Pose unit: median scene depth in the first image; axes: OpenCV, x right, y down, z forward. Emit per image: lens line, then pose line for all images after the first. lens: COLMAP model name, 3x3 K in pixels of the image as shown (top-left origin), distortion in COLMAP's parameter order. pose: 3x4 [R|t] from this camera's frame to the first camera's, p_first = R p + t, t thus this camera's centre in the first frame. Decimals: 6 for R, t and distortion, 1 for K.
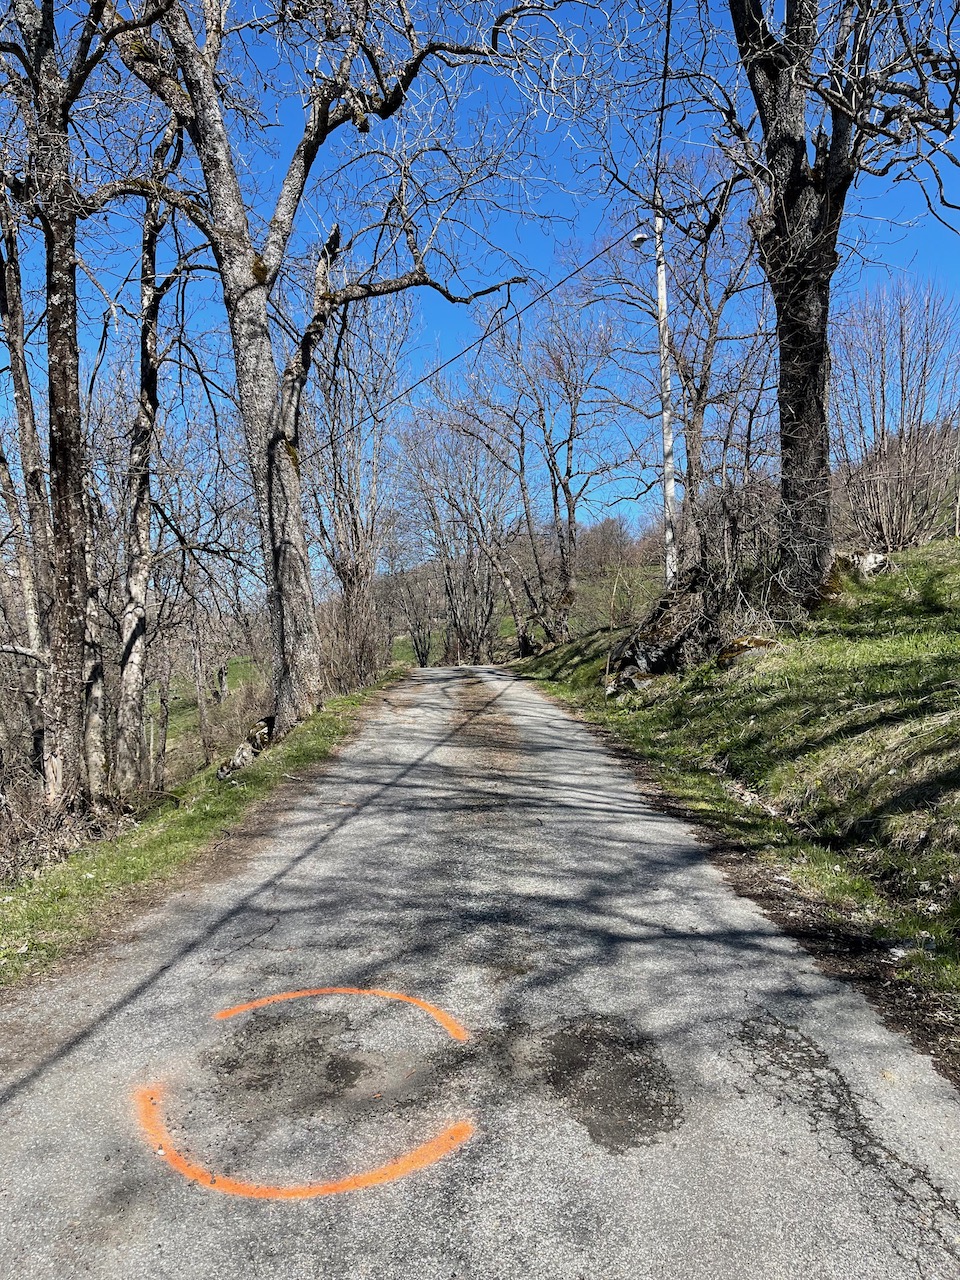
lens RADIAL K [[984.2, 0, 475.6], [0, 984.2, 645.8], [0, 0, 1]] dist [0.005079, -0.002249]
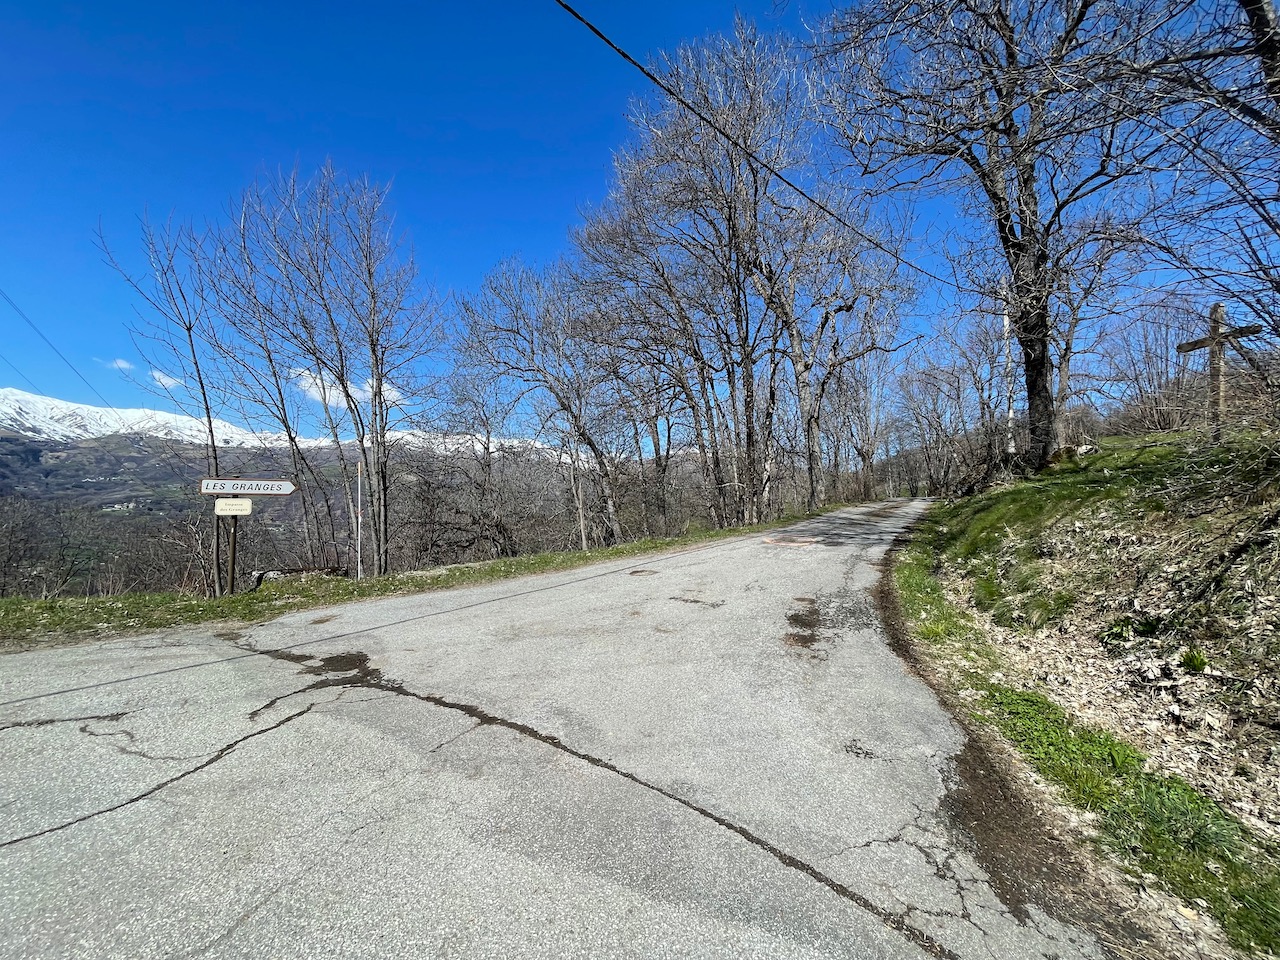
lens RADIAL K [[512.2, 0, 632.9], [0, 512.2, 486.7], [0, 0, 1]] dist [0.001723, 0.000018]
pose [[0.828031, 0.006491, -0.560645, 0.218583], [-0.007731, 0.999970, 0.000159, 0.009588], [0.560629, 0.004203, 0.828056, -0.597501]]
